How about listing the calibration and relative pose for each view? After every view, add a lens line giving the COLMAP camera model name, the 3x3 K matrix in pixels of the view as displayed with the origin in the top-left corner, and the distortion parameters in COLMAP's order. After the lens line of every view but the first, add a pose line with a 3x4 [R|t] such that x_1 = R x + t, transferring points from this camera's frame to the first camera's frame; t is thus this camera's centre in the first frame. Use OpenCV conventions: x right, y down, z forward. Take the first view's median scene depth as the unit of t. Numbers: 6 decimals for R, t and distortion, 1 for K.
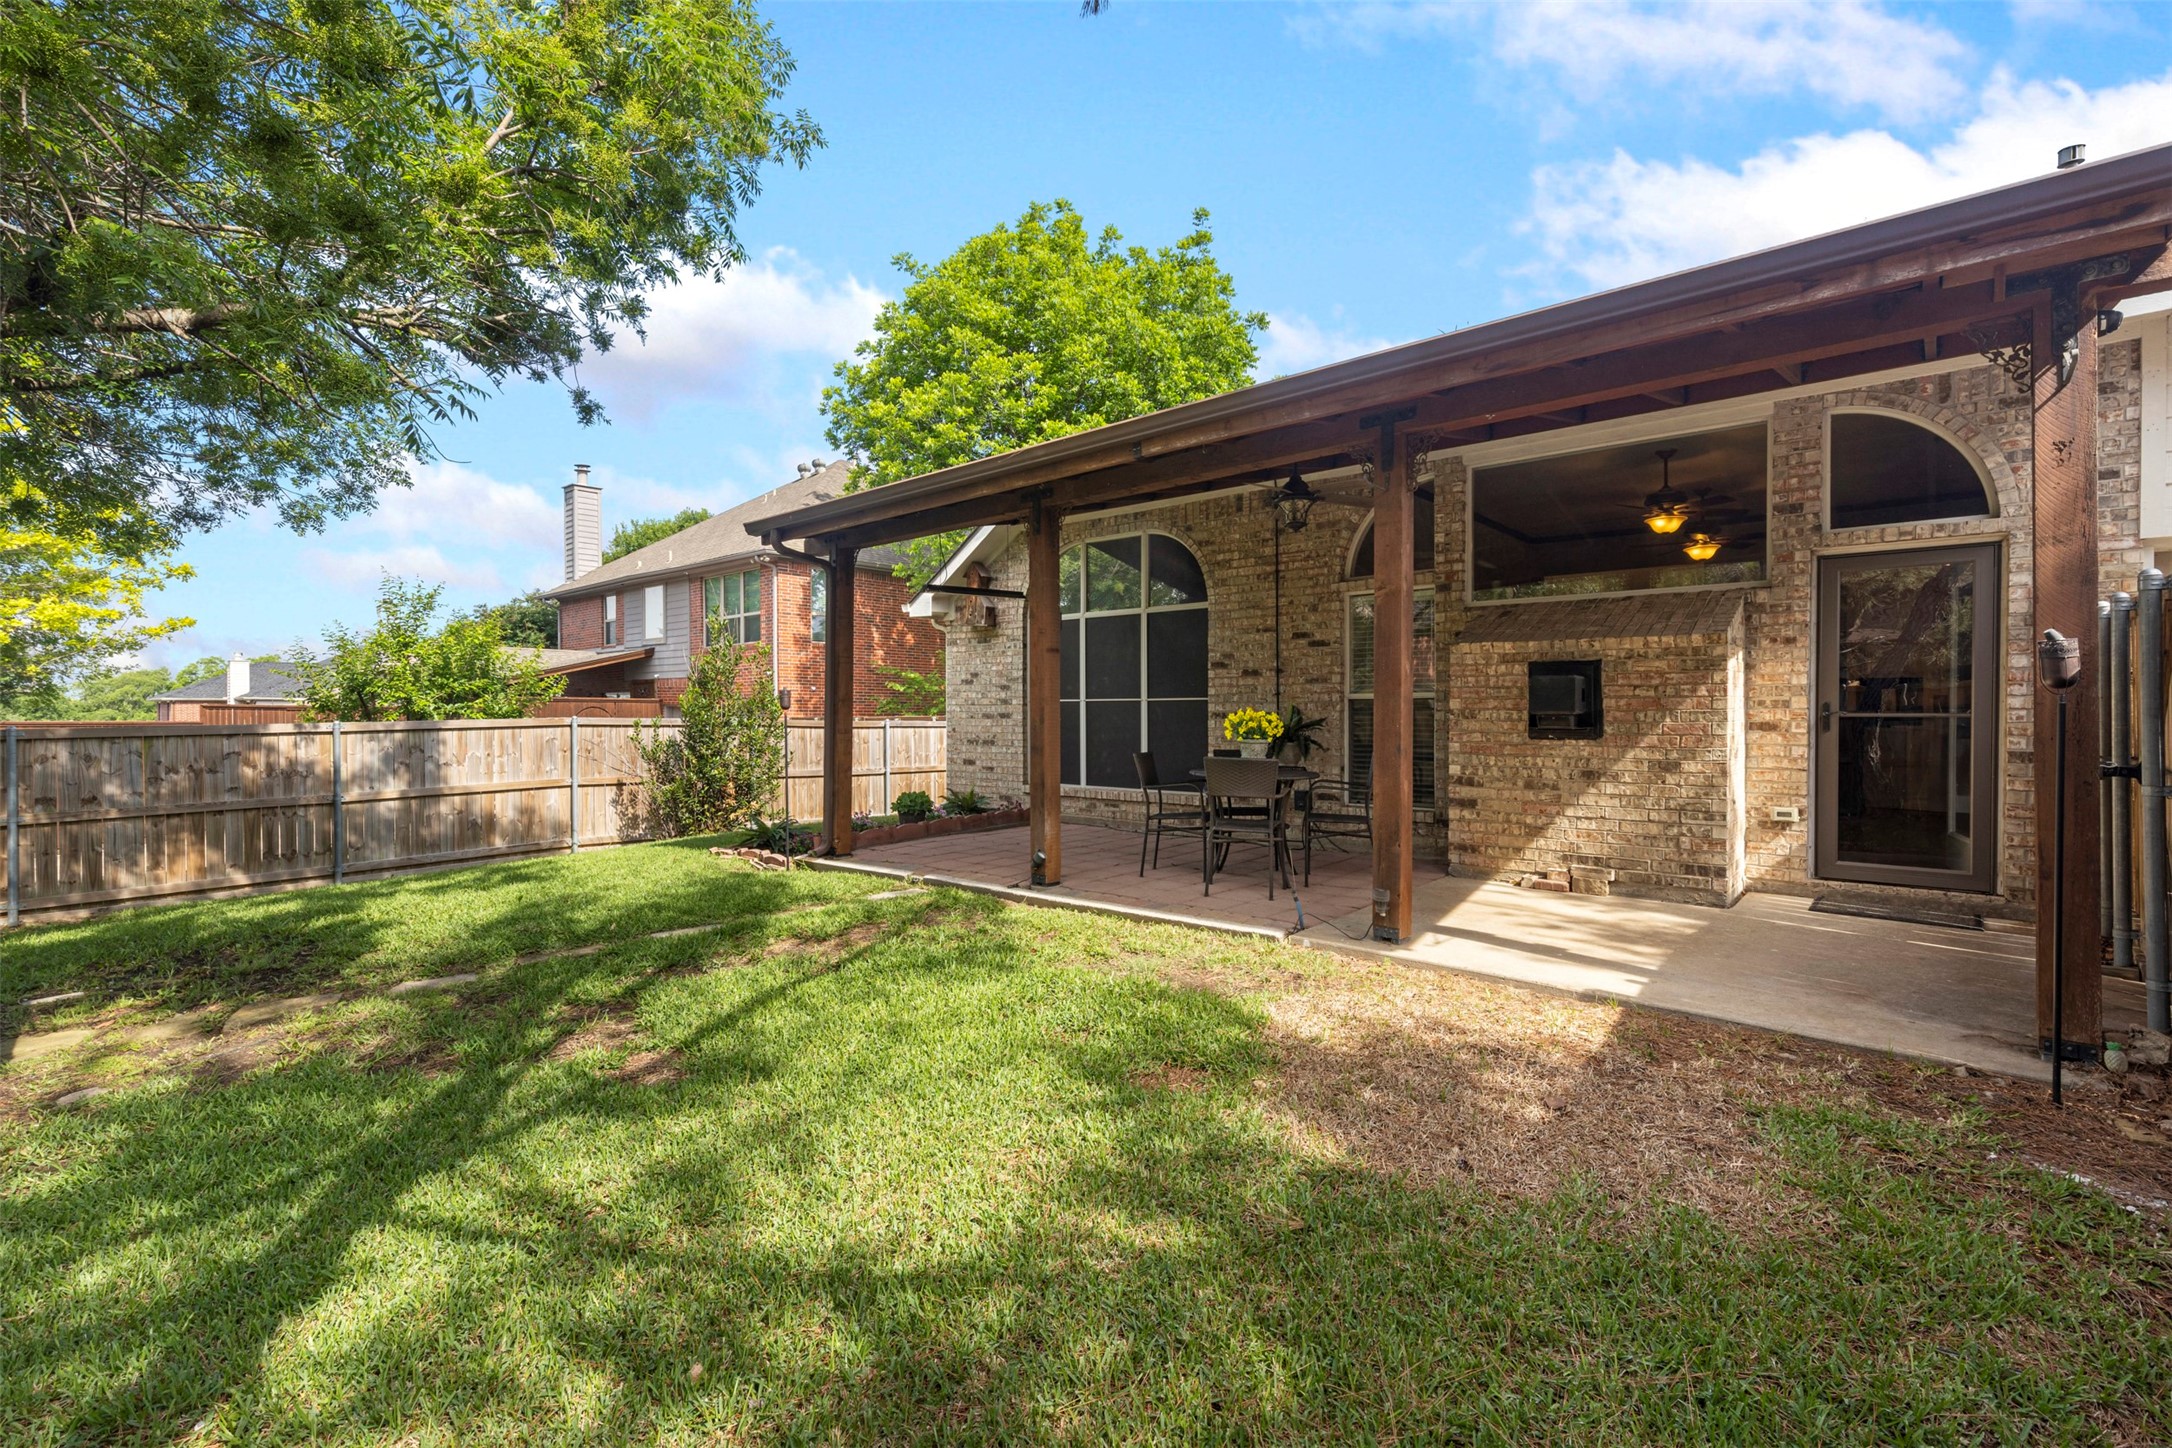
lens RADIAL K [[984.4, 0, 1086.7], [0, 984.4, 718.6], [0, 0, 1]] dist [0.005439, 0.000623]
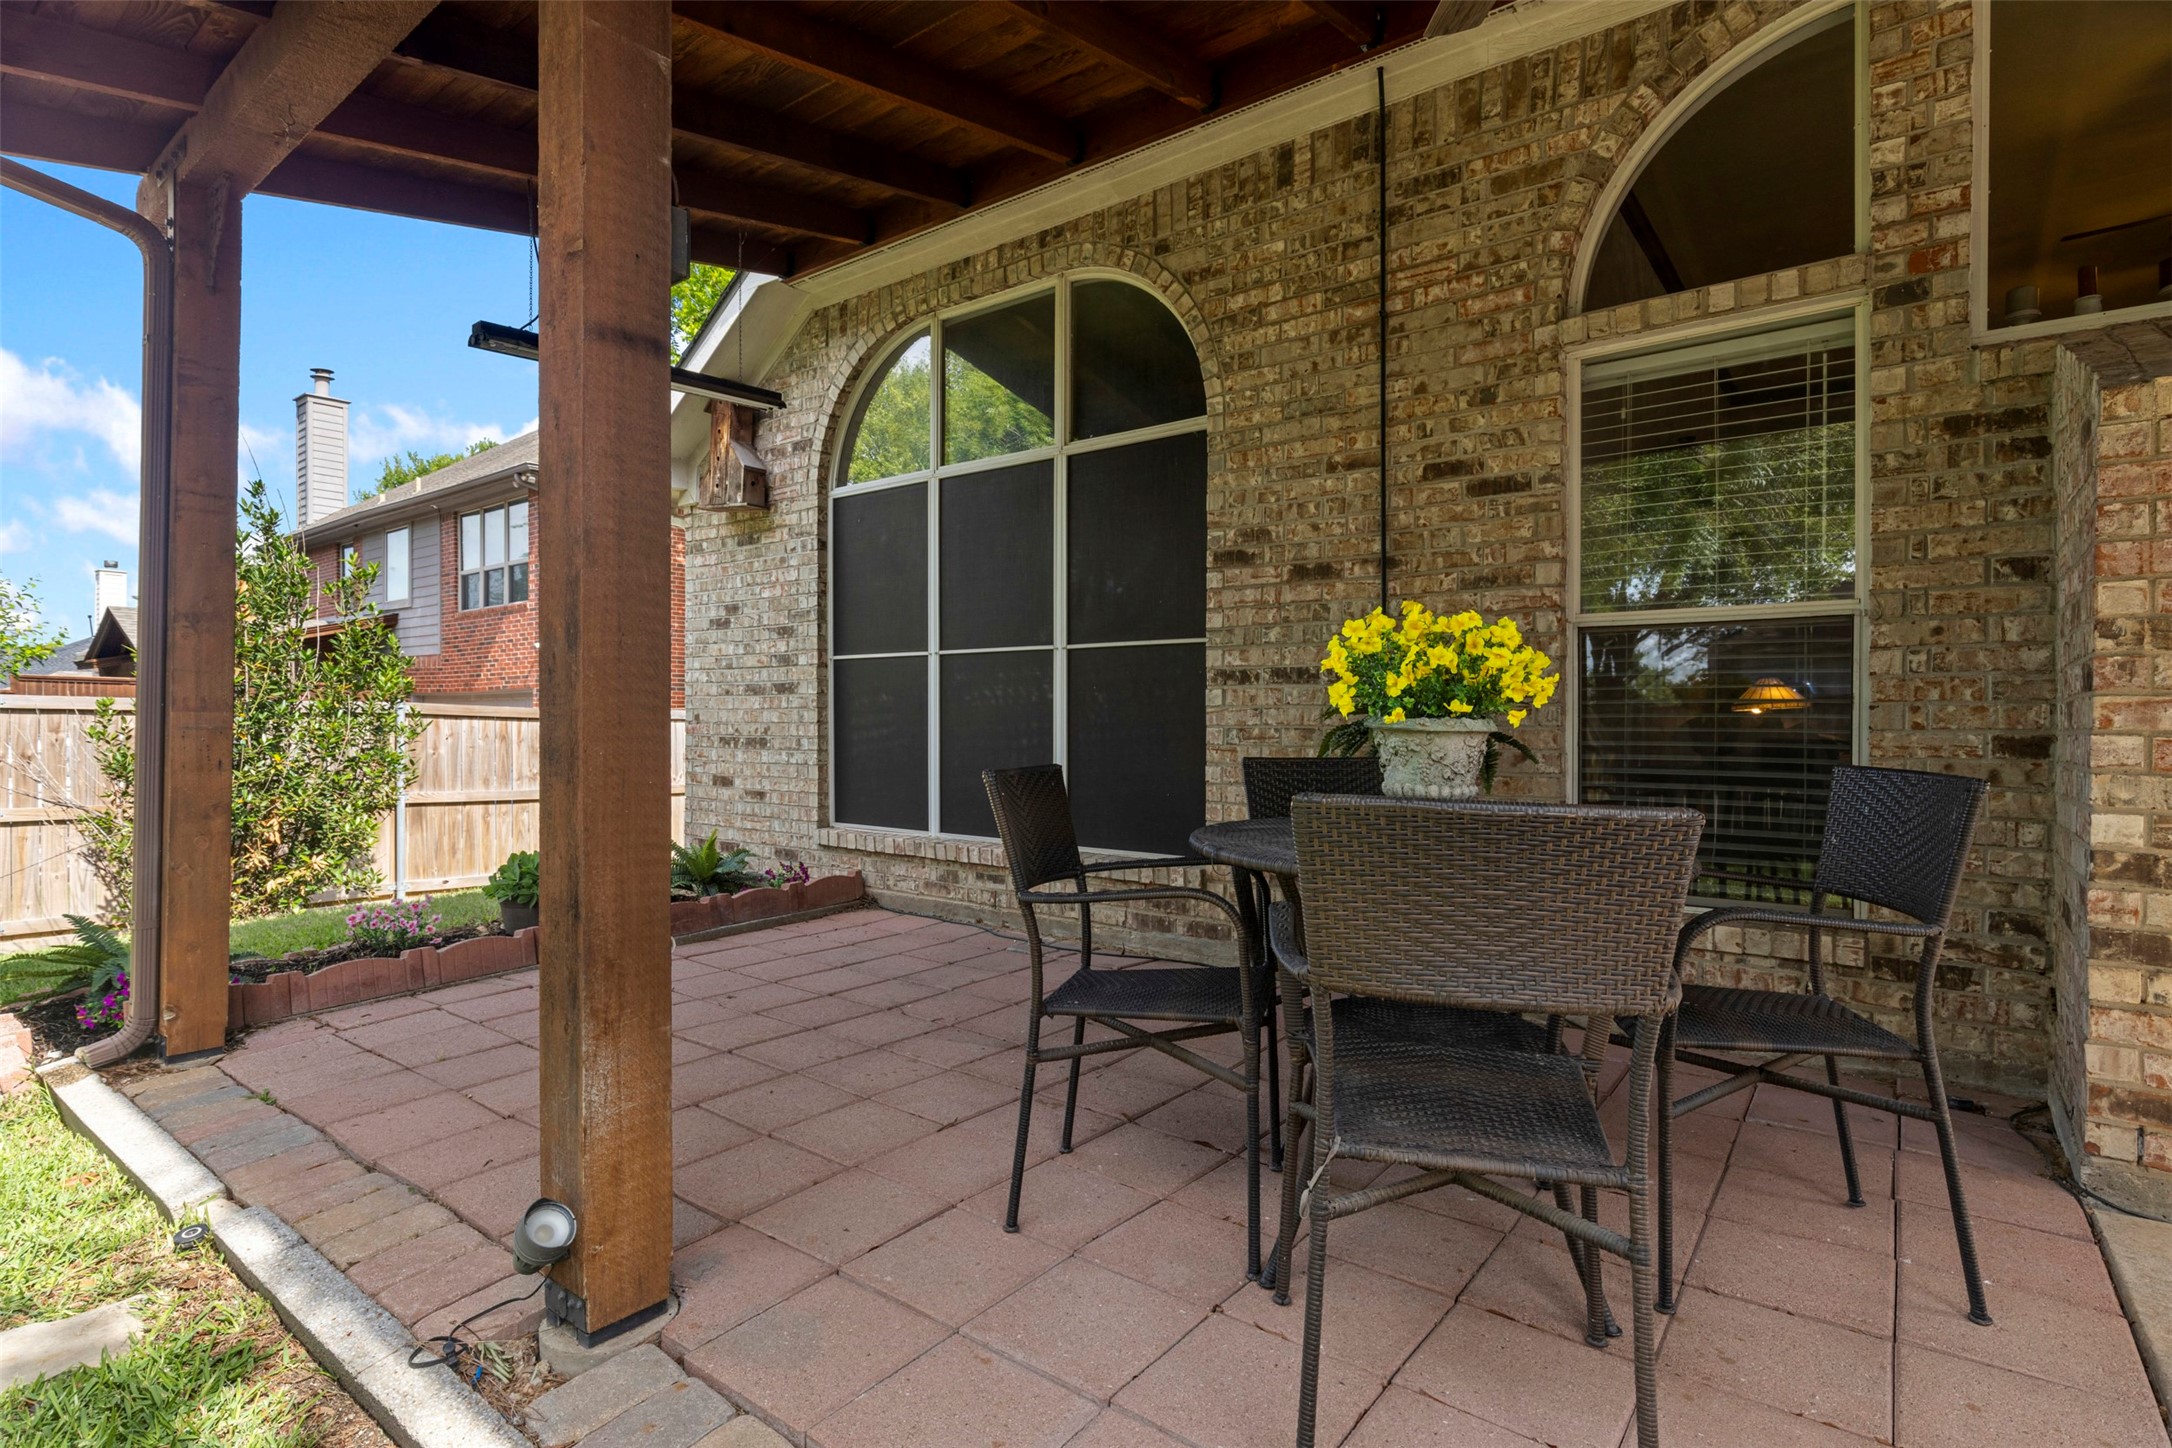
lens RADIAL K [[1066.8, 0, 1087.0], [0, 1066.8, 723.9], [0, 0, 1]] dist [-0.002382, 0.001365]
pose [[0.998360, 0.002658, 0.057193, 0.045989], [-0.002701, 0.999996, 0.000670, 0.017127], [-0.057191, -0.000823, 0.998363, 0.549454]]
